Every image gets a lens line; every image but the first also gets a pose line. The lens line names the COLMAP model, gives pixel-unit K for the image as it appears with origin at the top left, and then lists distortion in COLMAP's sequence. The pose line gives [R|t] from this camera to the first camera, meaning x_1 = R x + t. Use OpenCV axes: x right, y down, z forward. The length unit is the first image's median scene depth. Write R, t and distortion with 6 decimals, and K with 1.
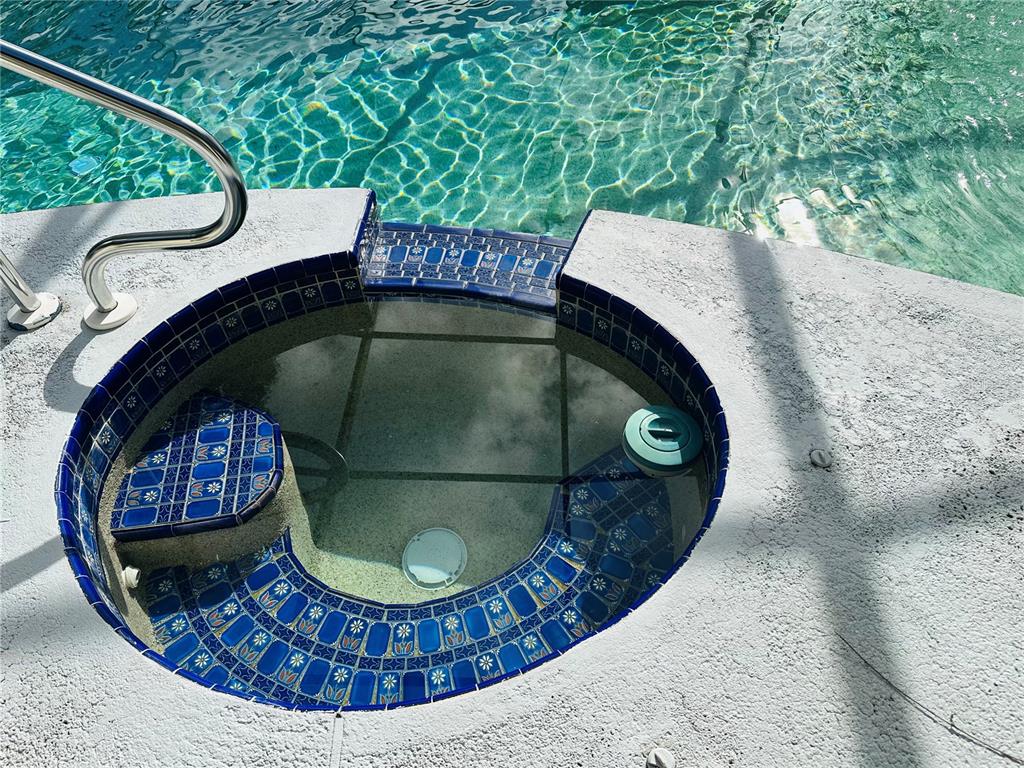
lens RADIAL K [[718.9, 0, 512.0], [0, 718.9, 384.0], [0, 0, 1]] dist [0.108810, -0.147788]
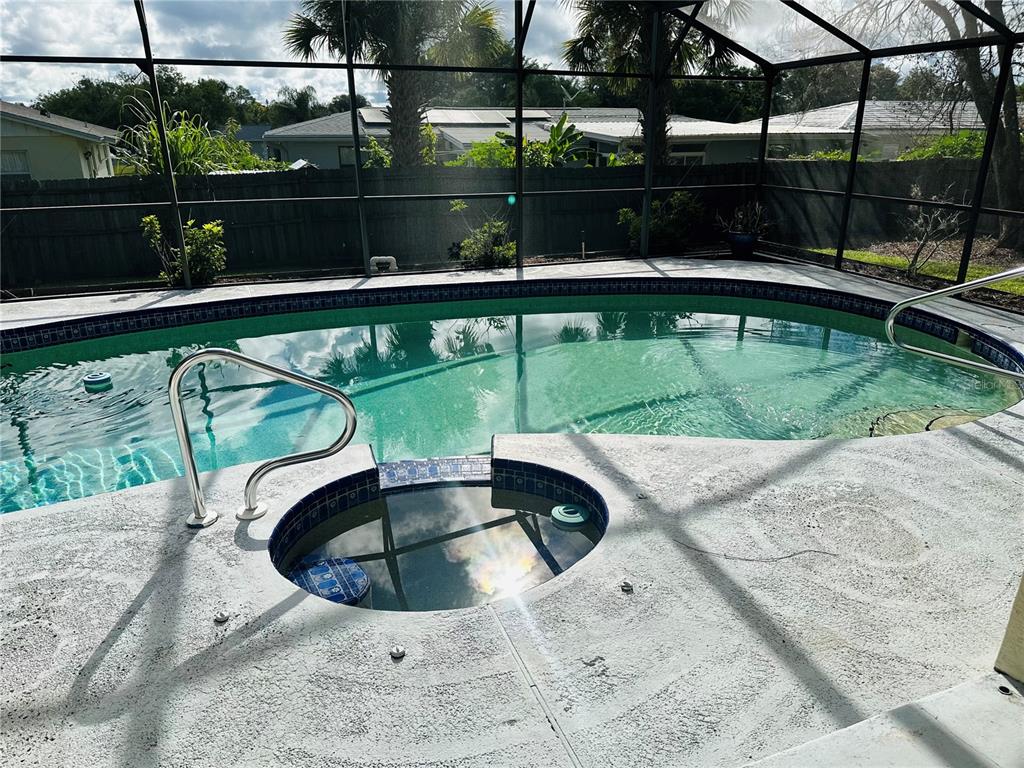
lens RADIAL K [[718.9, 0, 512.0], [0, 718.9, 384.0], [0, 0, 1]] dist [0.108810, -0.147788]
pose [[0.933616, -0.092330, 0.346173, -0.558941], [0.251005, 0.858021, -0.448103, 0.577464], [-0.255650, 0.505248, 0.824238, -0.728043]]
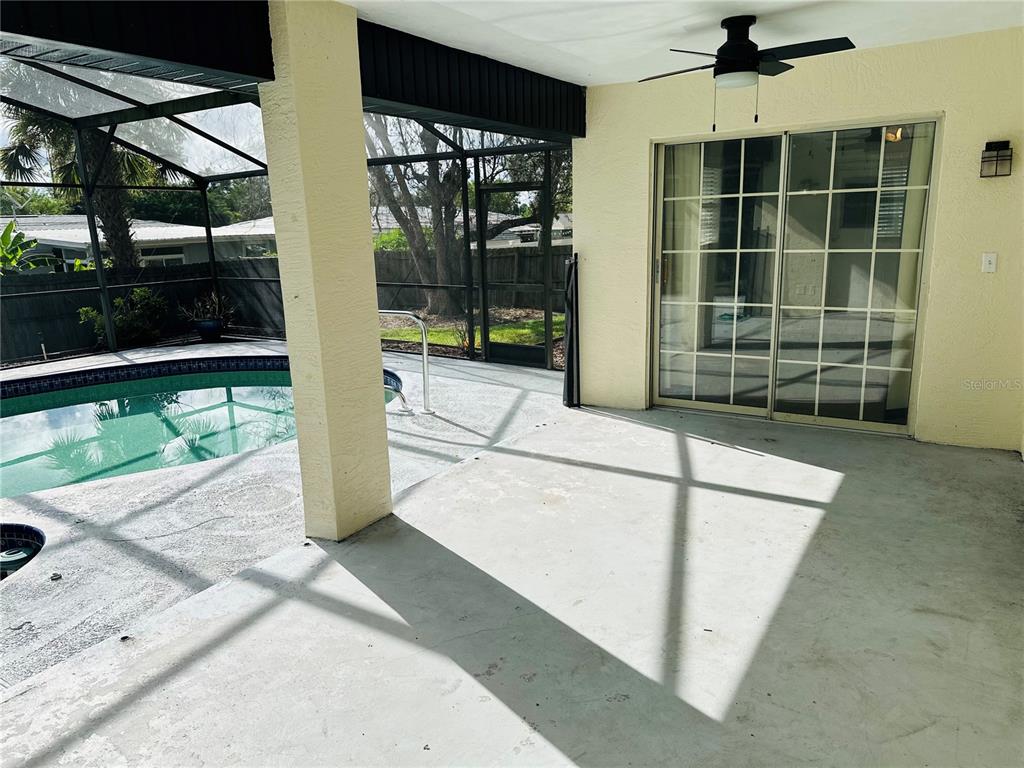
lens RADIAL K [[707.5, 0, 514.1], [0, 707.5, 373.2], [0, 0, 1]] dist [0.046652, -0.044645]
pose [[0.528697, -0.163438, 0.832927, -0.708220], [0.646153, 0.713824, -0.270076, 1.224784], [-0.550423, 0.680987, 0.483003, -1.289332]]
